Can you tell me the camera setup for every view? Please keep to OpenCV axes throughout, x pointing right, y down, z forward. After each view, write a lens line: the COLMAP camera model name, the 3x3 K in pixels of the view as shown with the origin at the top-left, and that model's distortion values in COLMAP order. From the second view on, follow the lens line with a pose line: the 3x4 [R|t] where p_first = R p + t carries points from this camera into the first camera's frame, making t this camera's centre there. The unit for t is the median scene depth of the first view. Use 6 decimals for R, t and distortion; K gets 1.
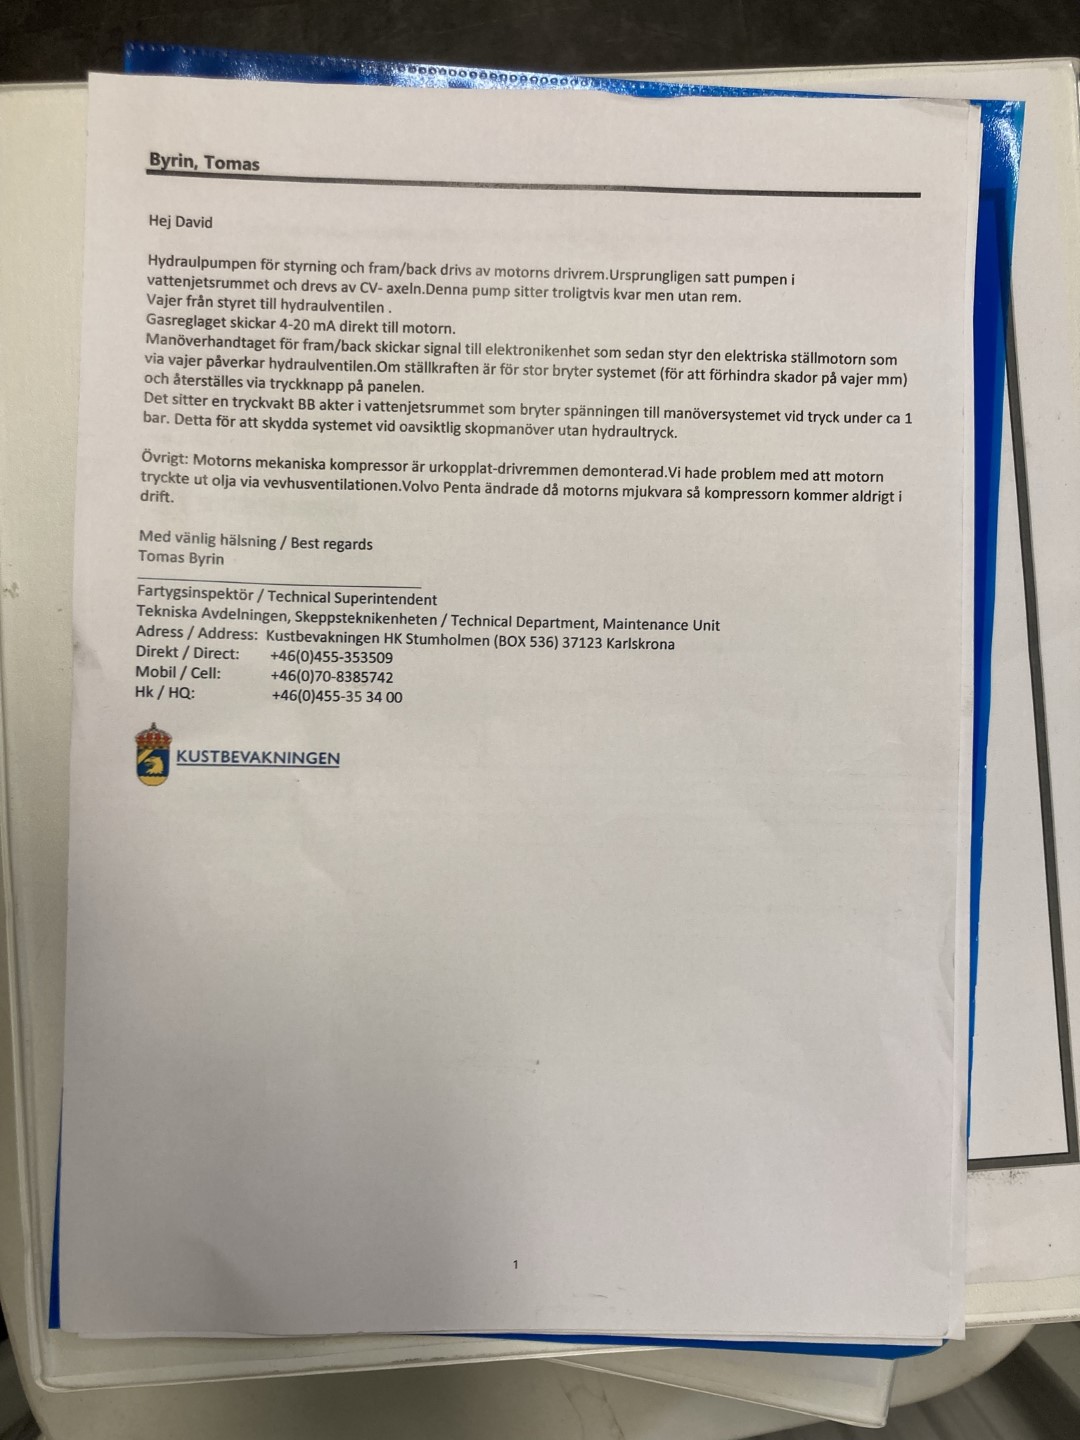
lens RADIAL K [[1319.8, 0, 540.0], [0, 1319.8, 720.0], [0, 0, 1]] dist [-0.087331, 0.080479]
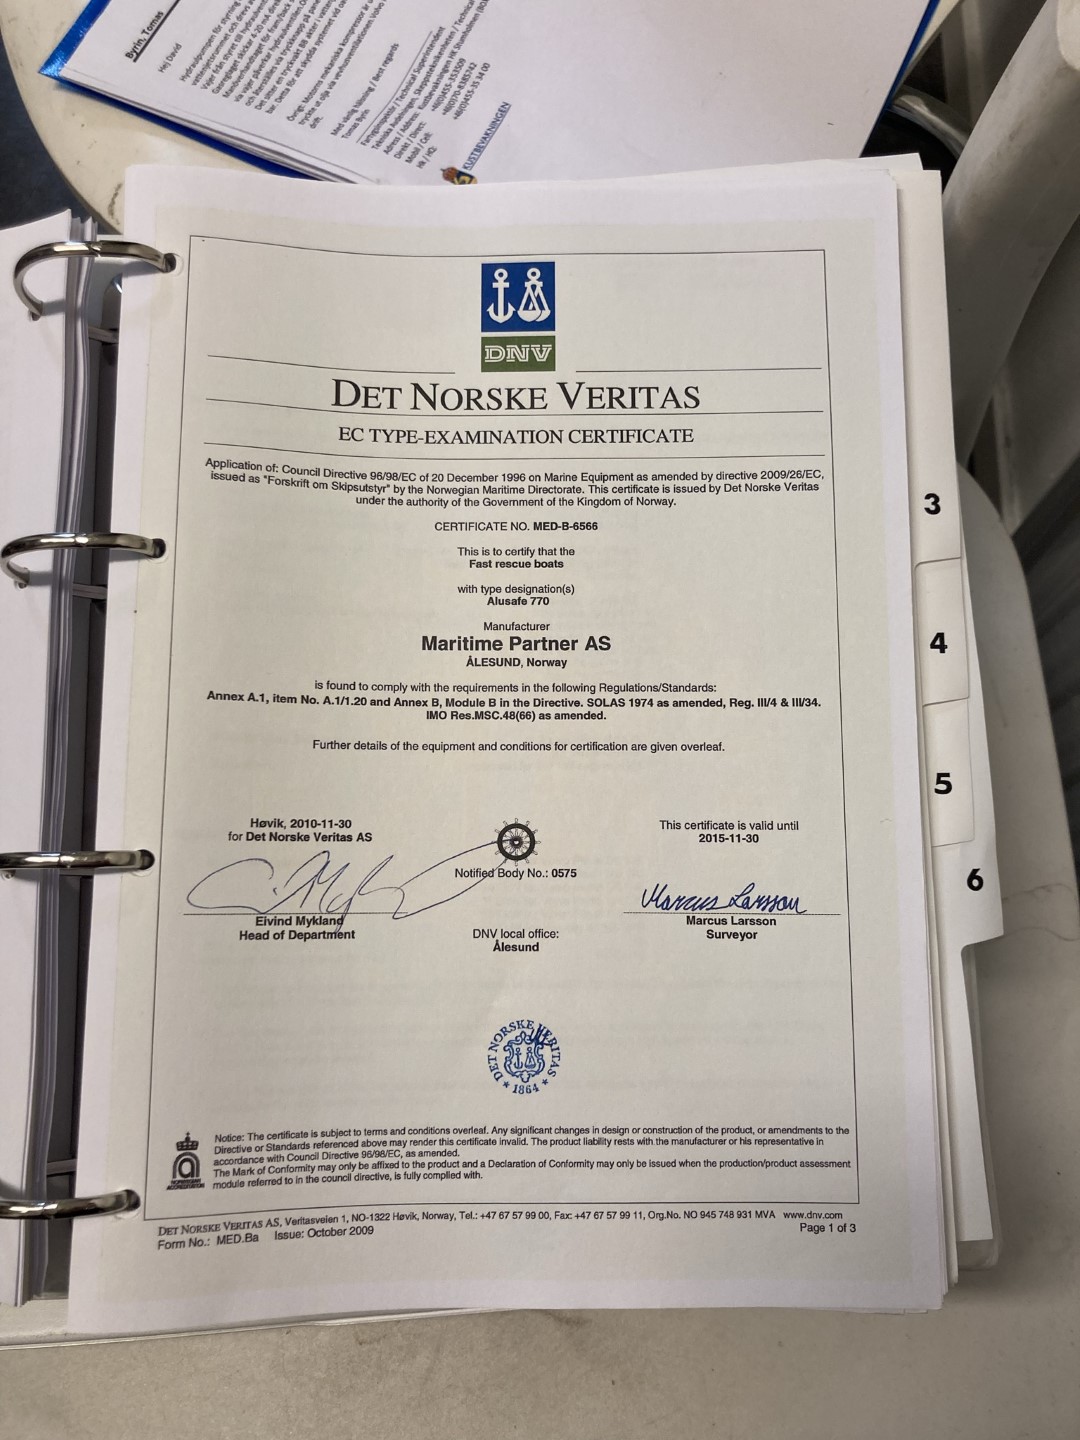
lens RADIAL K [[1319.8, 0, 540.0], [0, 1319.8, 720.0], [0, 0, 1]] dist [-0.087331, 0.080479]
pose [[0.391985, -0.895174, 0.212159, -1.185211], [0.919716, 0.386753, -0.067417, 0.482672], [-0.021703, 0.221553, 0.974907, -0.425604]]
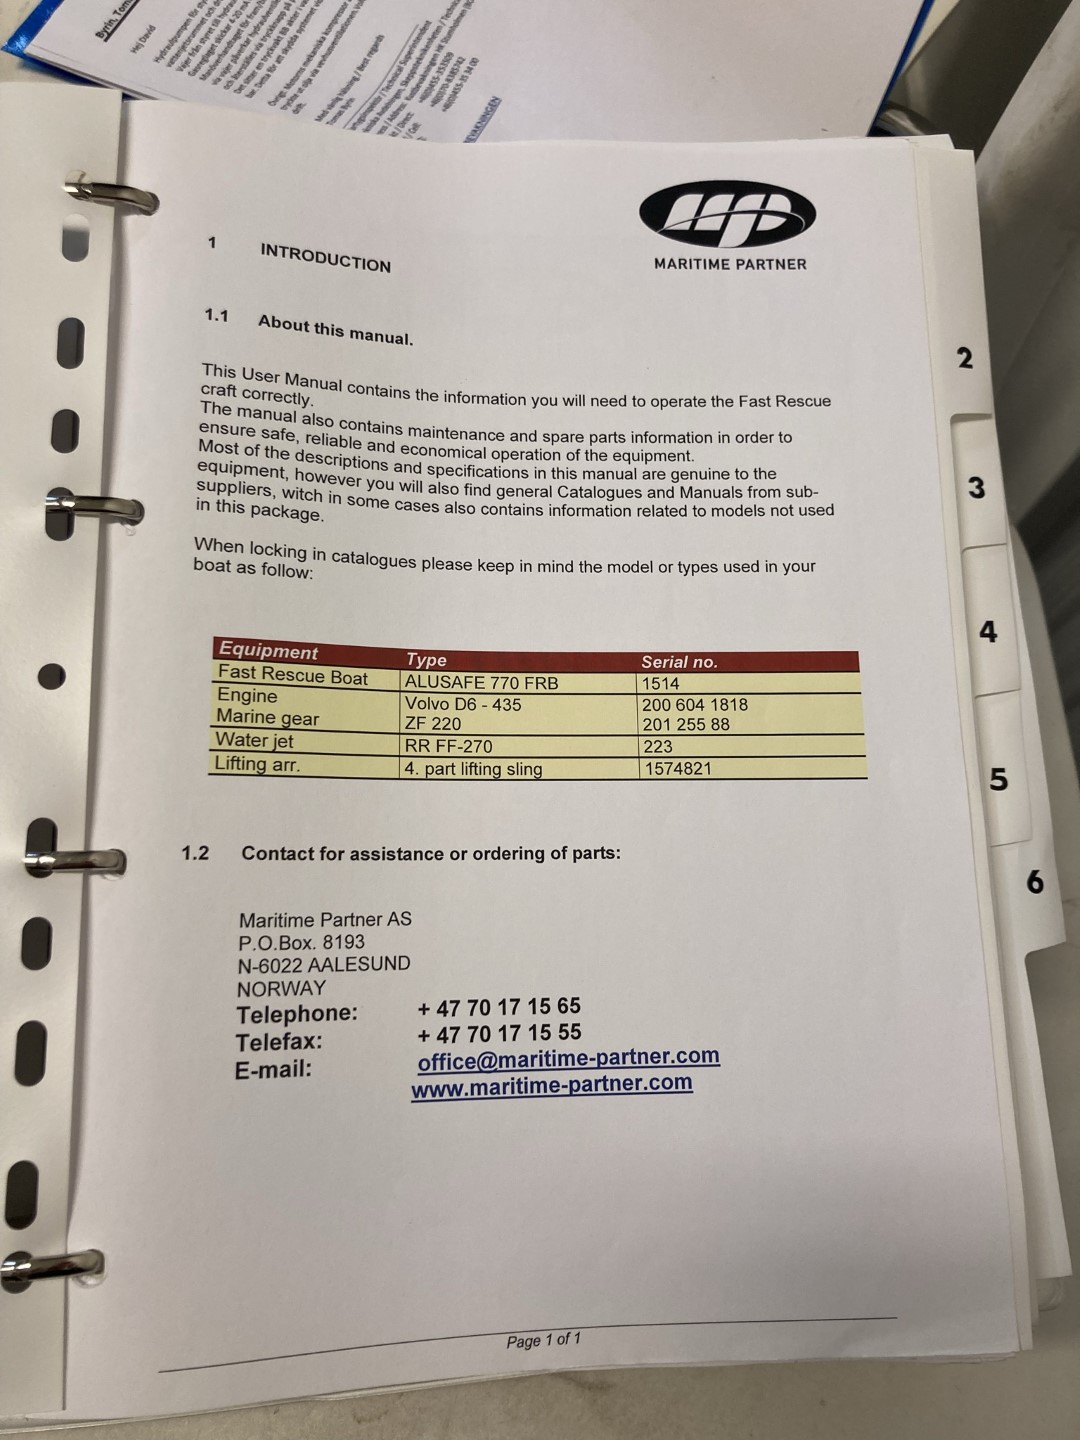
lens RADIAL K [[1299.7, 0, 540.0], [0, 1299.7, 720.0], [0, 0, 1]] dist [-0.054912, 0.013795]
pose [[0.371376, -0.881315, 0.292172, -1.263567], [0.923810, 0.382267, -0.021165, 0.403726], [-0.093034, 0.277771, 0.956132, -0.289011]]
